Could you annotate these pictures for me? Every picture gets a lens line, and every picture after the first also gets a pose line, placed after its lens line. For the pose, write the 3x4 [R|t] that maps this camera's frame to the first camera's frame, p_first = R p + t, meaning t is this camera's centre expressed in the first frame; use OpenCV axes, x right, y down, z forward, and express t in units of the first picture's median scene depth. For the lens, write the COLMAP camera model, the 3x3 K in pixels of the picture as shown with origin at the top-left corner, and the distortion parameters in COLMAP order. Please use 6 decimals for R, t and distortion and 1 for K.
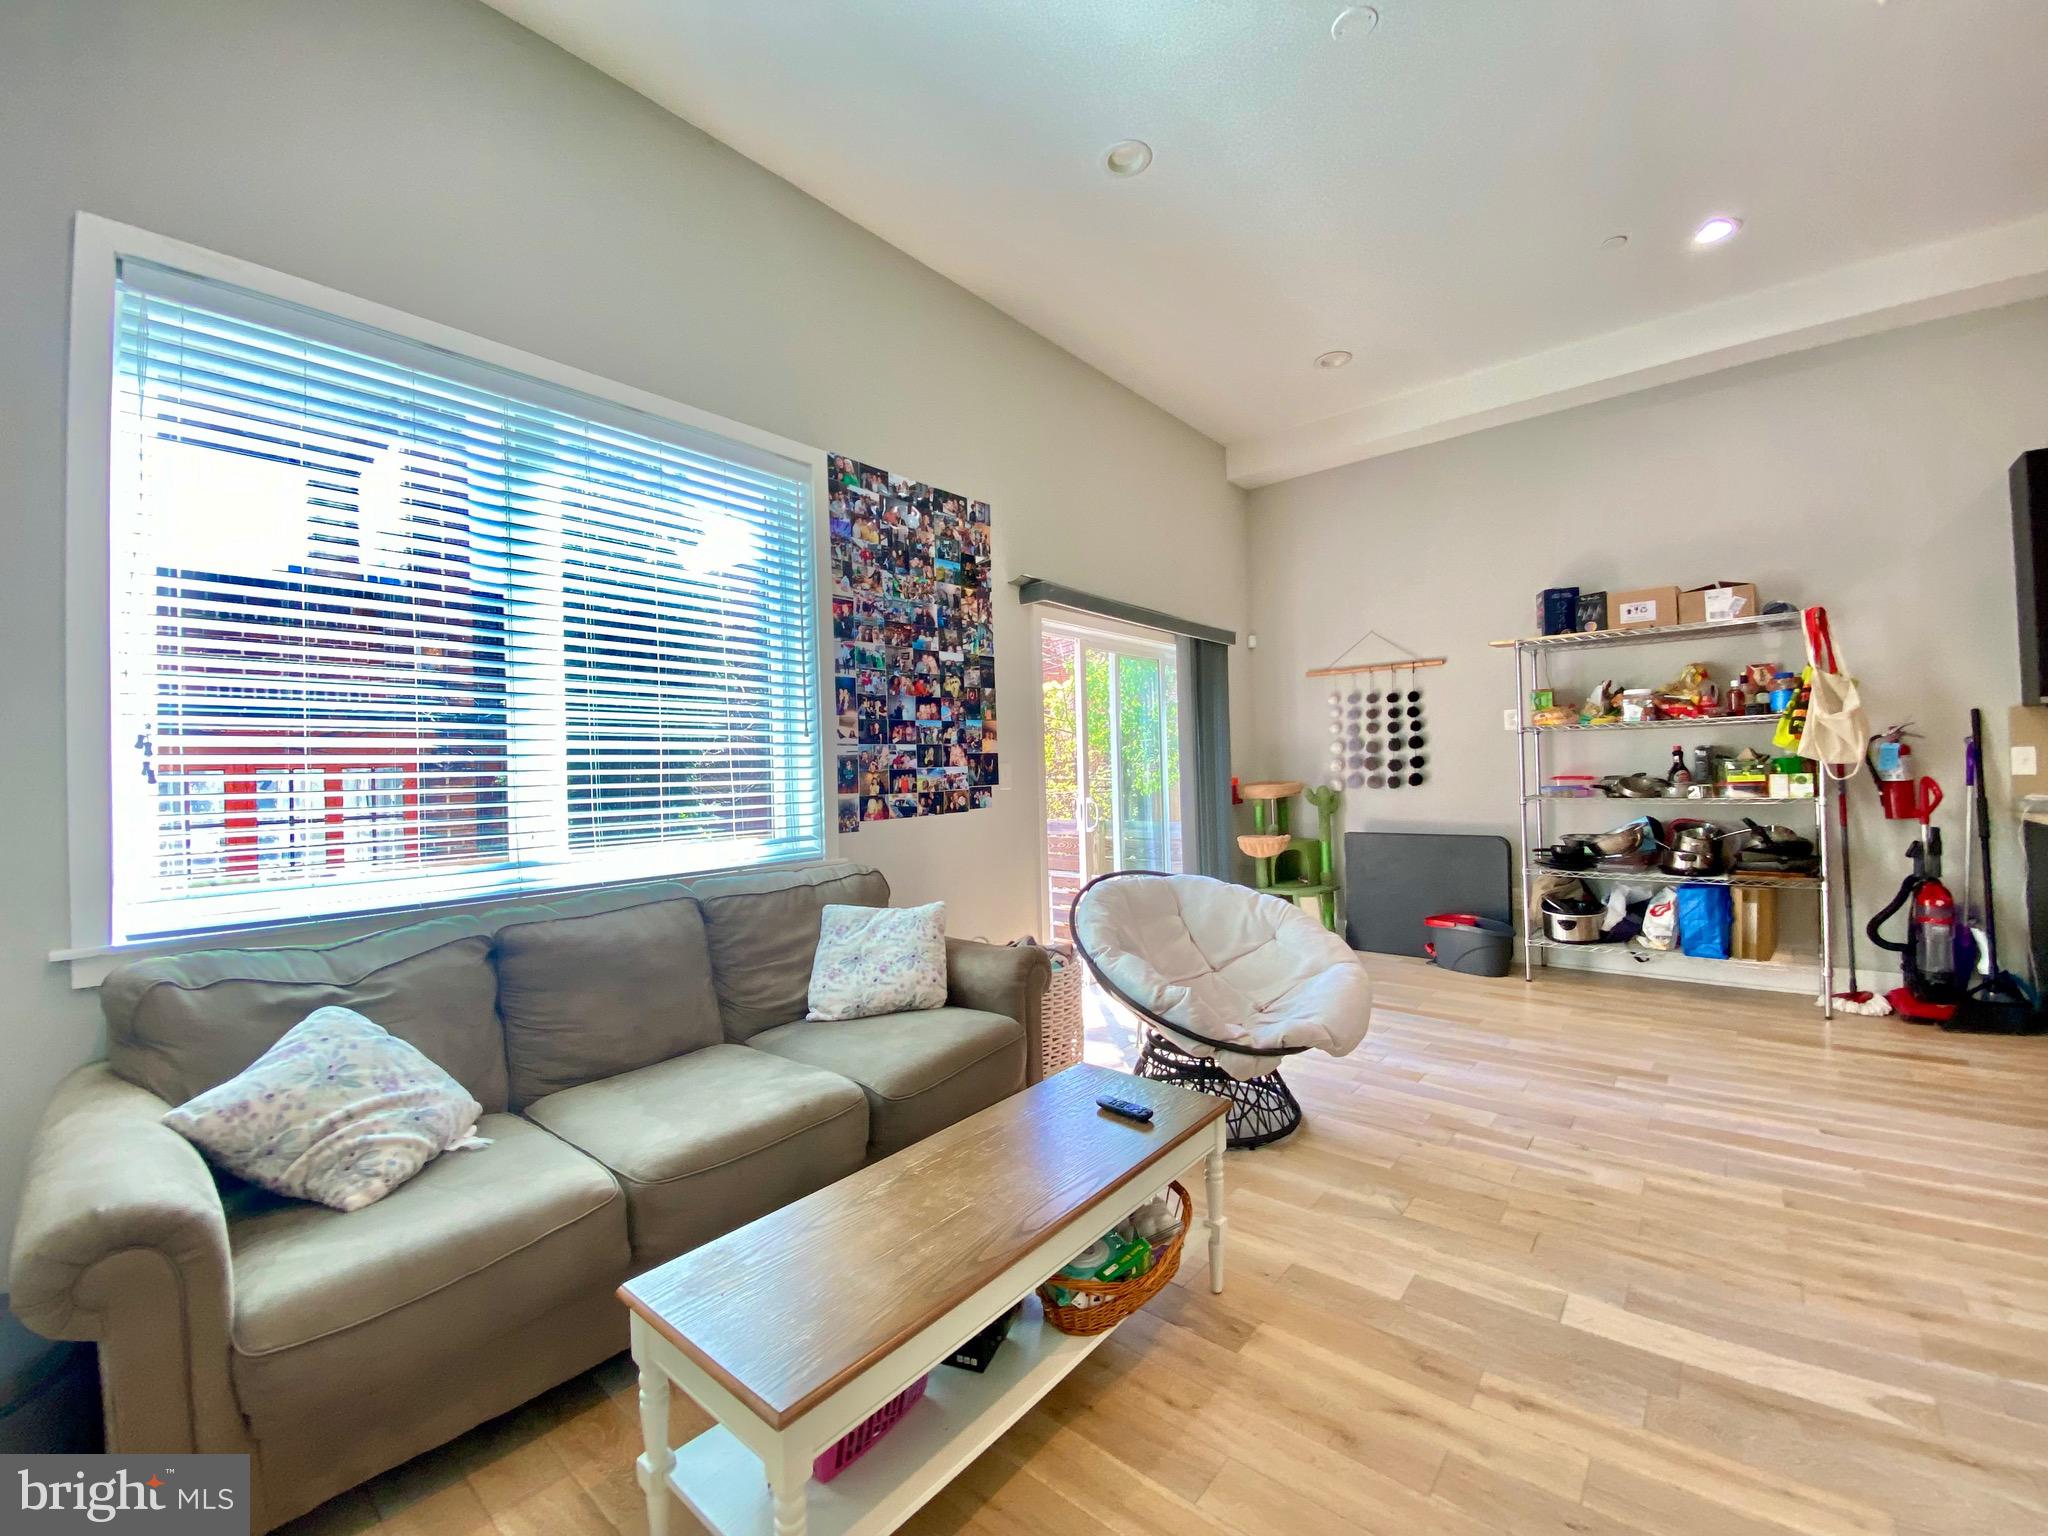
lens RADIAL K [[824.1, 0, 1016.5], [0, 824.1, 770.2], [0, 0, 1]] dist [0.028643, -0.023926]
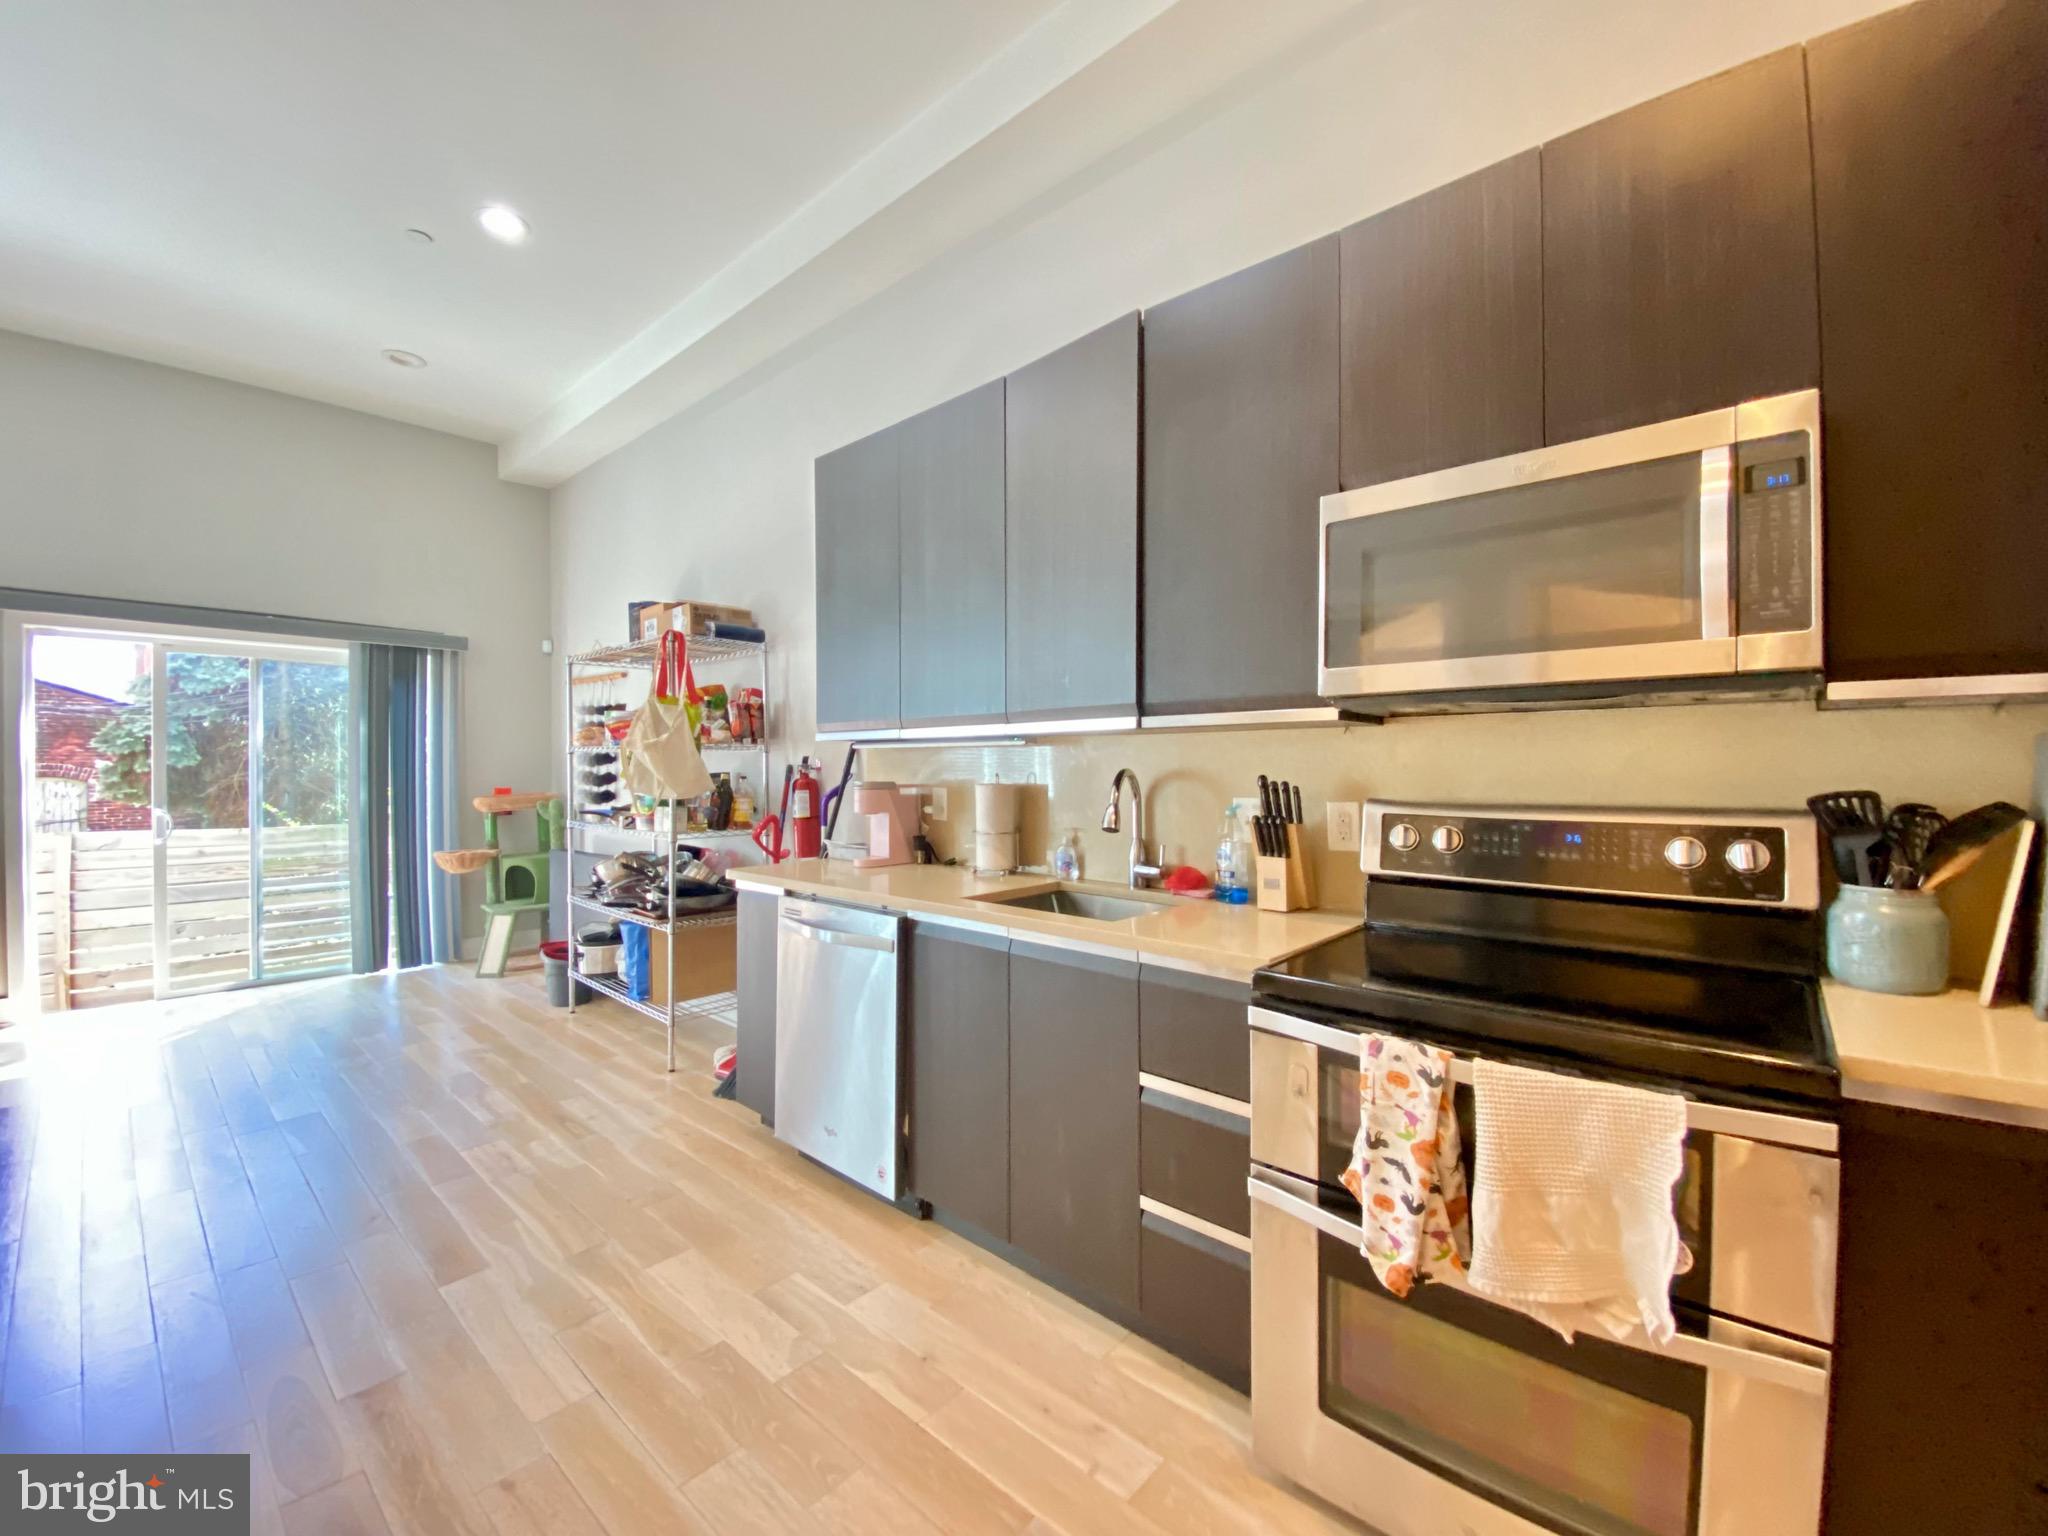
lens RADIAL K [[824.1, 0, 1016.5], [0, 824.1, 770.2], [0, 0, 1]] dist [0.028643, -0.023926]
pose [[0.998843, 0.026890, -0.039873, 1.428407], [-0.026500, 0.999596, 0.010278, -0.059002], [0.040133, -0.009209, 0.999152, 0.086807]]
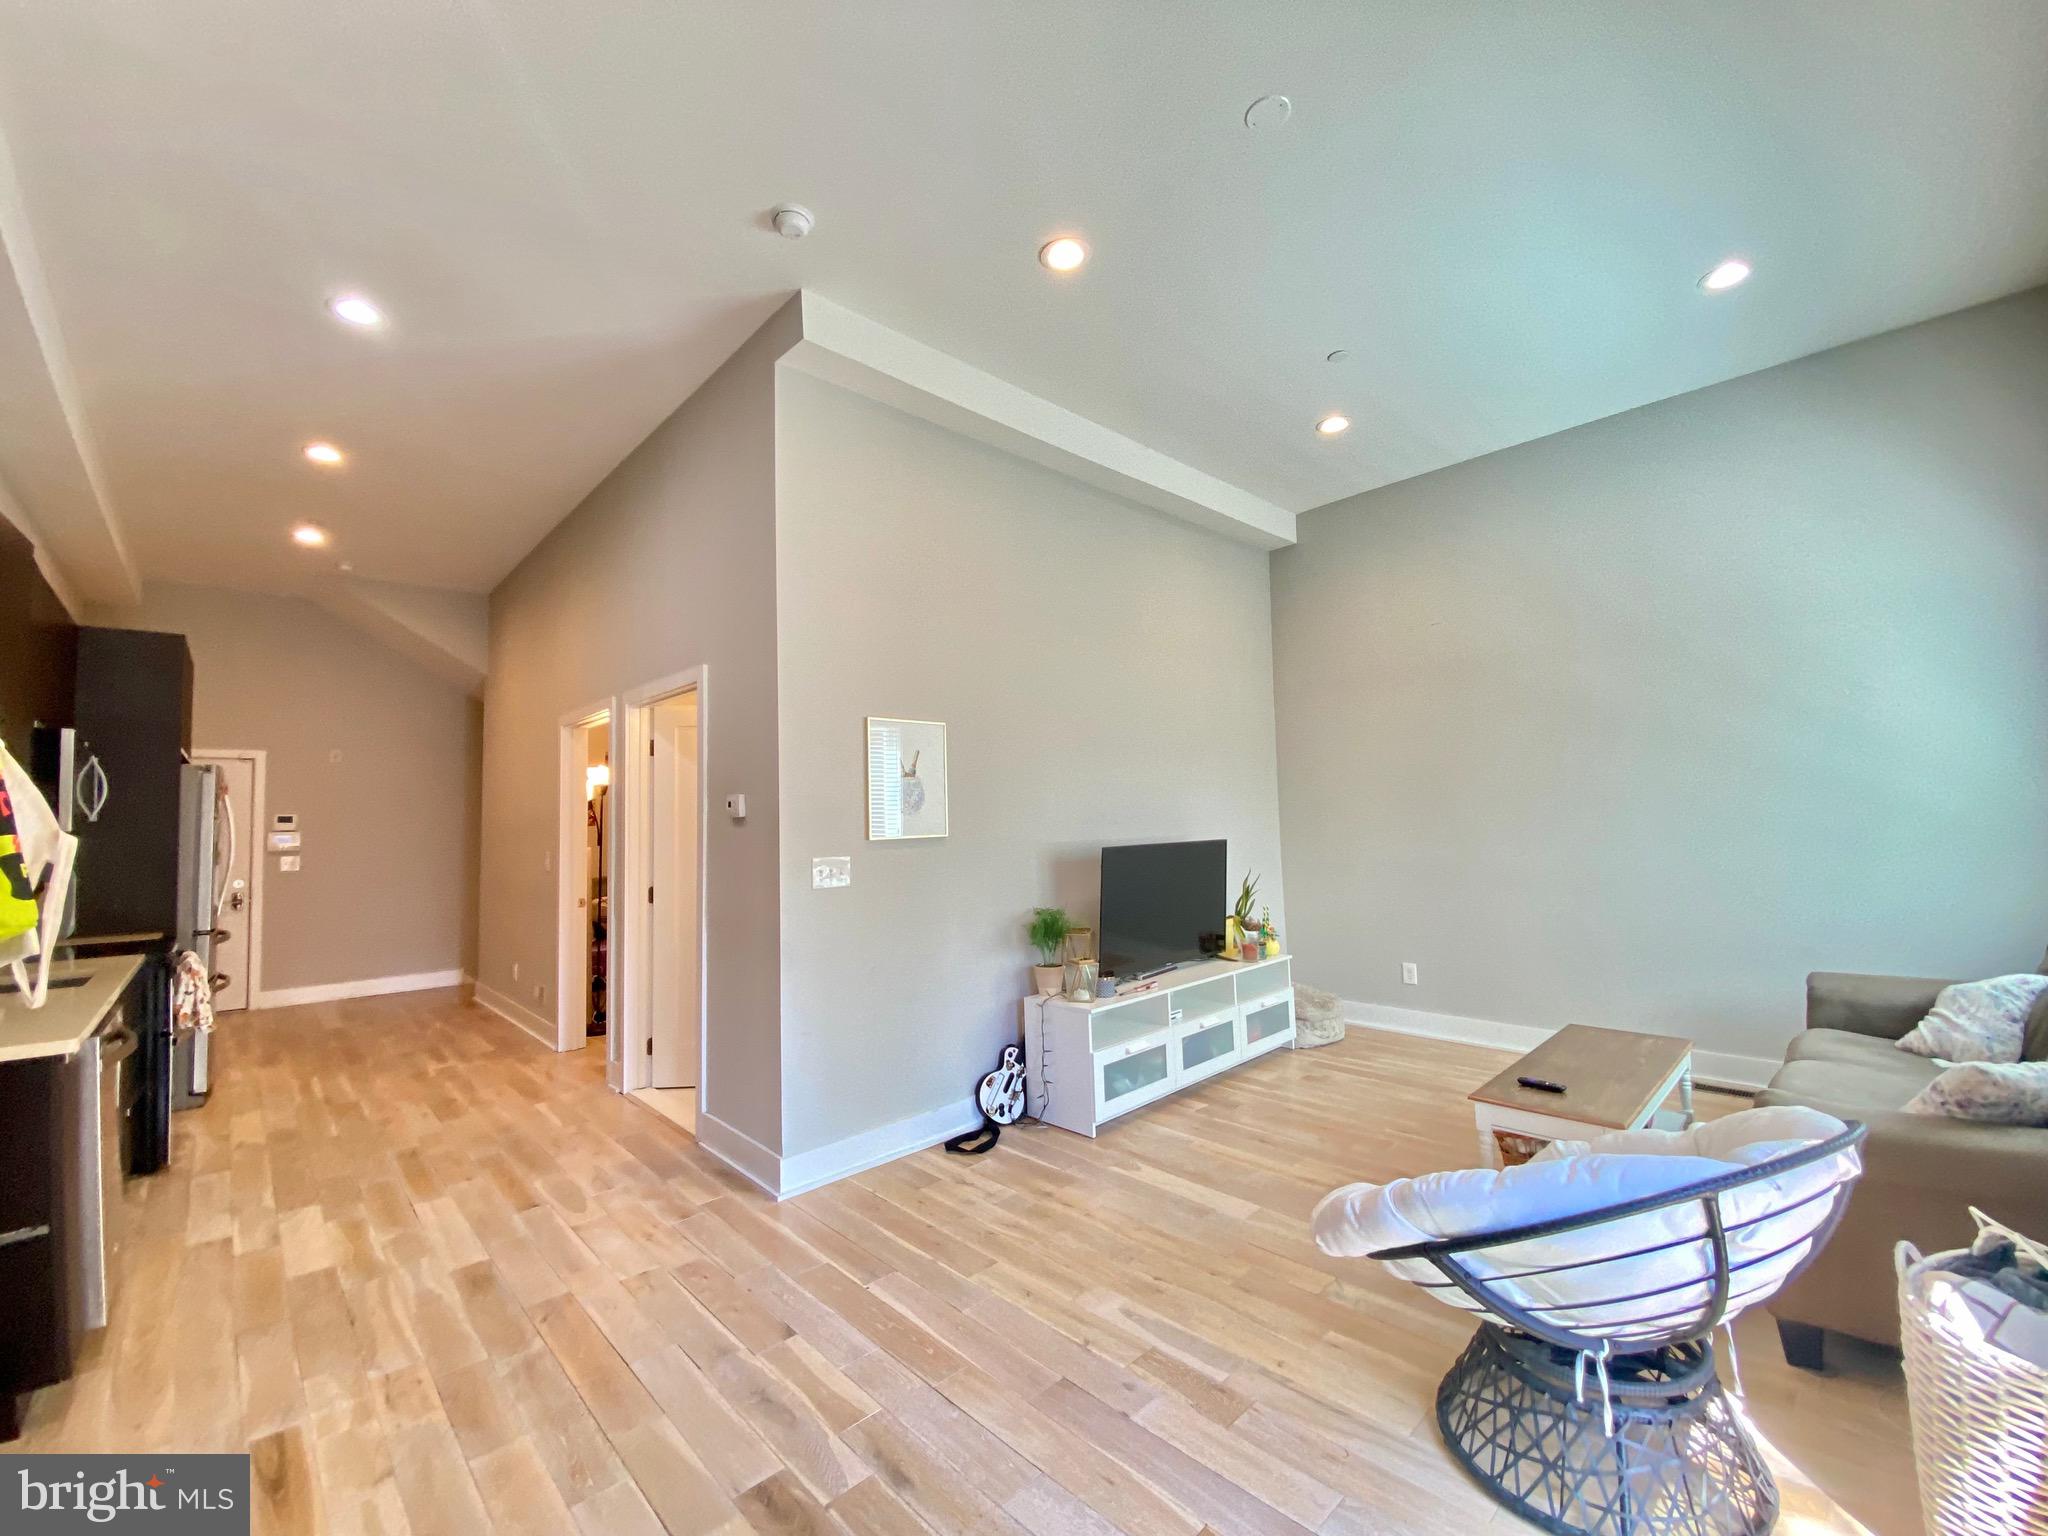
lens RADIAL K [[824.1, 0, 1016.5], [0, 824.1, 770.2], [0, 0, 1]] dist [0.028643, -0.023926]
pose [[-0.991224, 0.064705, 0.115273, 0.438698], [0.056982, 0.995982, -0.069084, -0.051606], [-0.119280, -0.061909, -0.990929, 1.341202]]
